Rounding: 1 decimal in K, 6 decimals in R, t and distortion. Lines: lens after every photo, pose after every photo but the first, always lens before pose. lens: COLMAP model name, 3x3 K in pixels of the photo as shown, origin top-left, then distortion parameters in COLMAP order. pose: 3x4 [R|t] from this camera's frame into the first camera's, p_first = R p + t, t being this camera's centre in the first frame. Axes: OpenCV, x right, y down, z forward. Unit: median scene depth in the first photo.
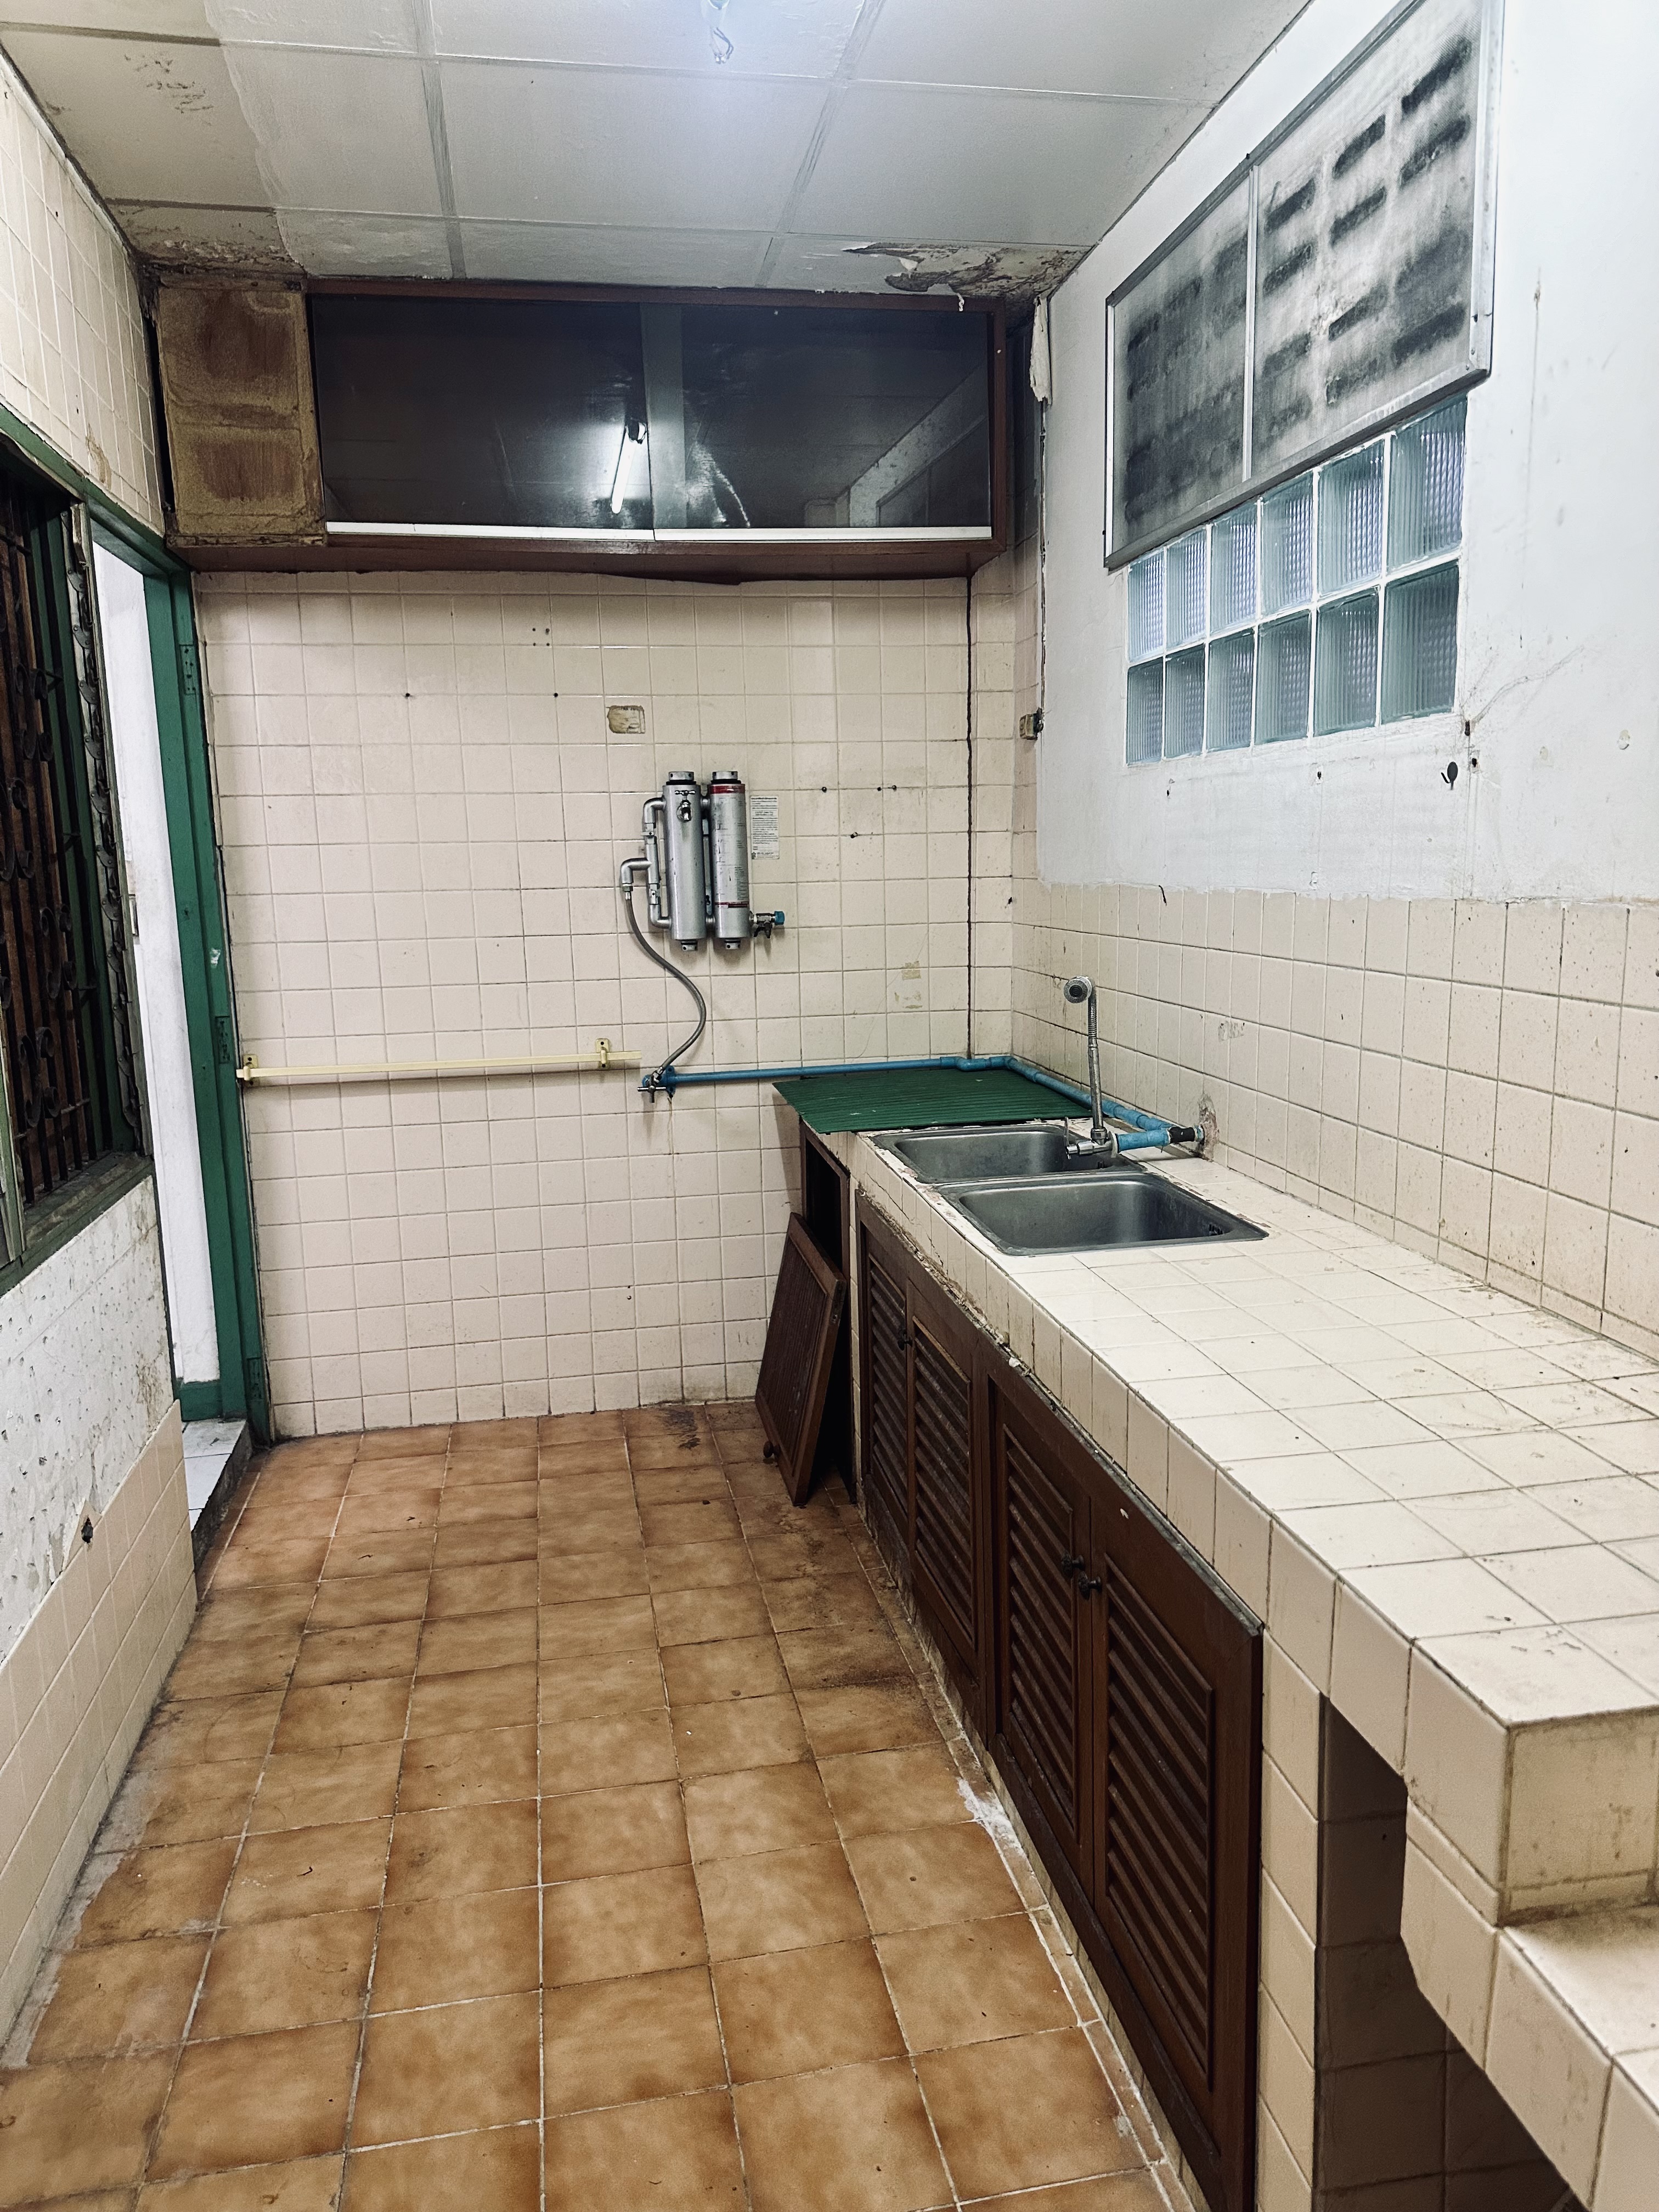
lens RADIAL K [[1547.4, 0, 832.5], [0, 1547.4, 1116.0], [0, 0, 1]] dist [0.020886, -0.037914]
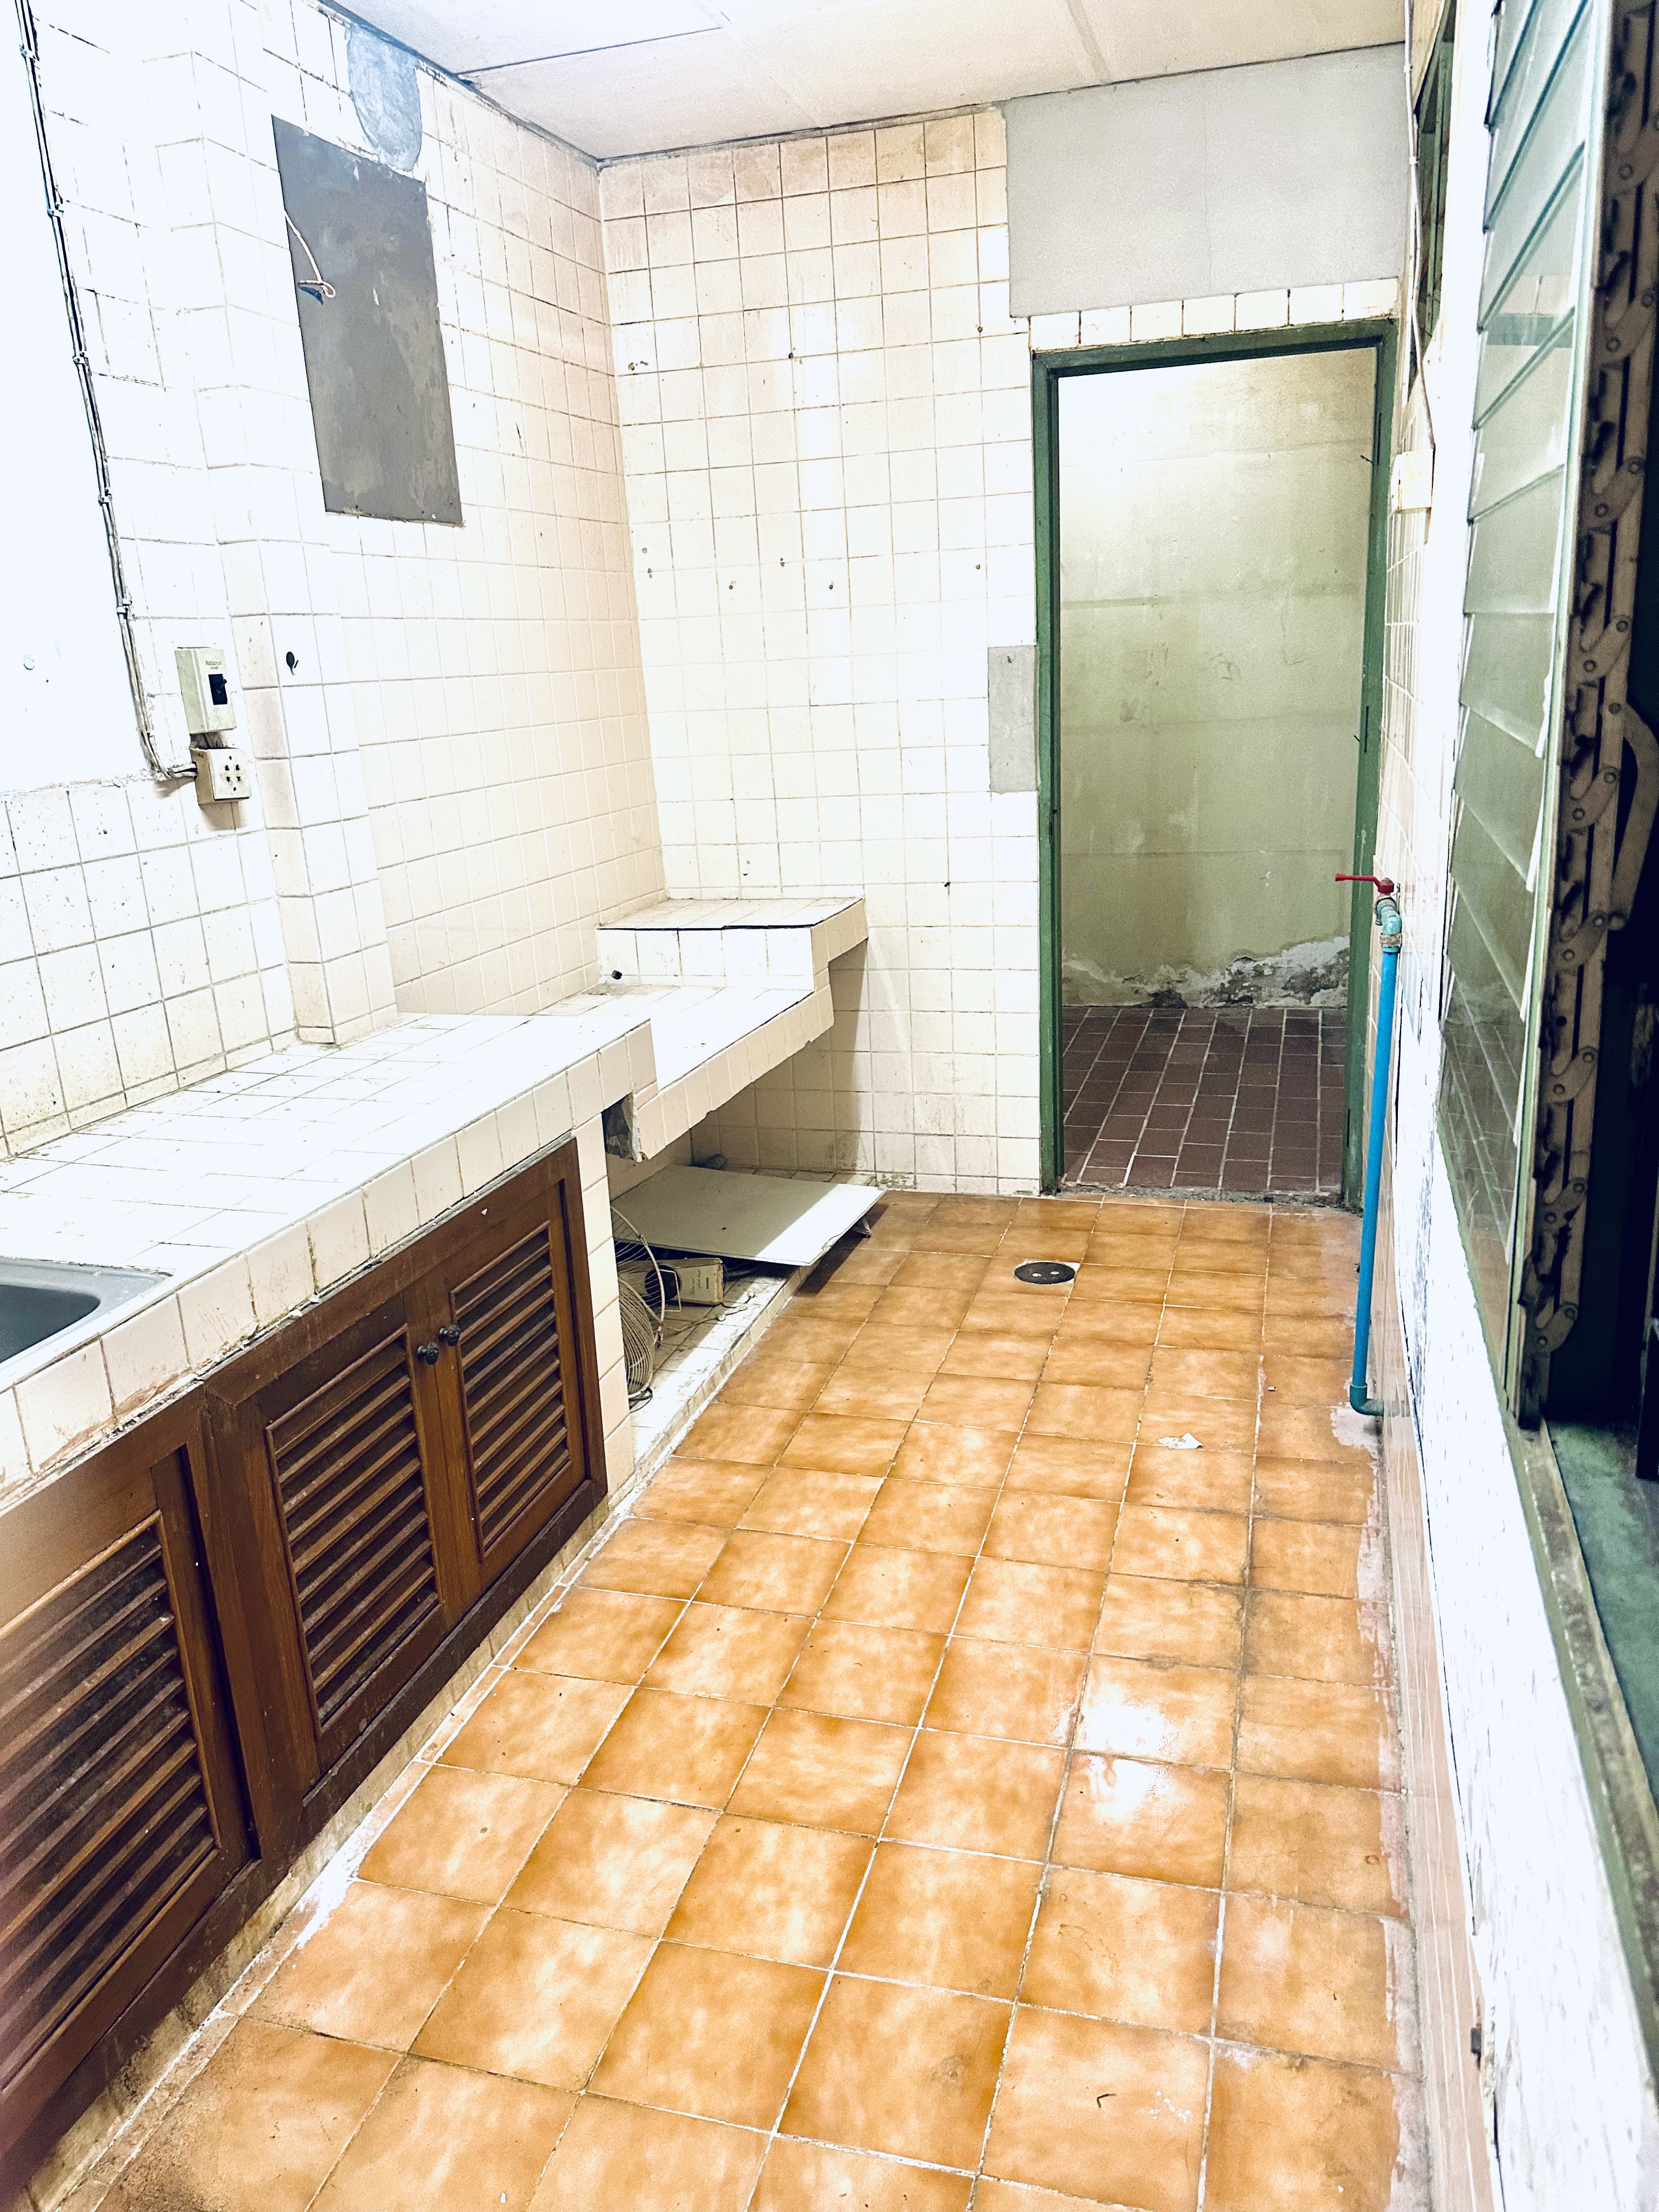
lens RADIAL K [[1547.4, 0, 840.0], [0, 1547.4, 1103.2], [0, 0, 1]] dist [0.020886, -0.037914]
pose [[-0.887953, -0.059632, 0.456052, -0.584203], [0.144940, 0.904757, 0.400508, -0.274039], [-0.436499, 0.421733, -0.794739, 1.573226]]
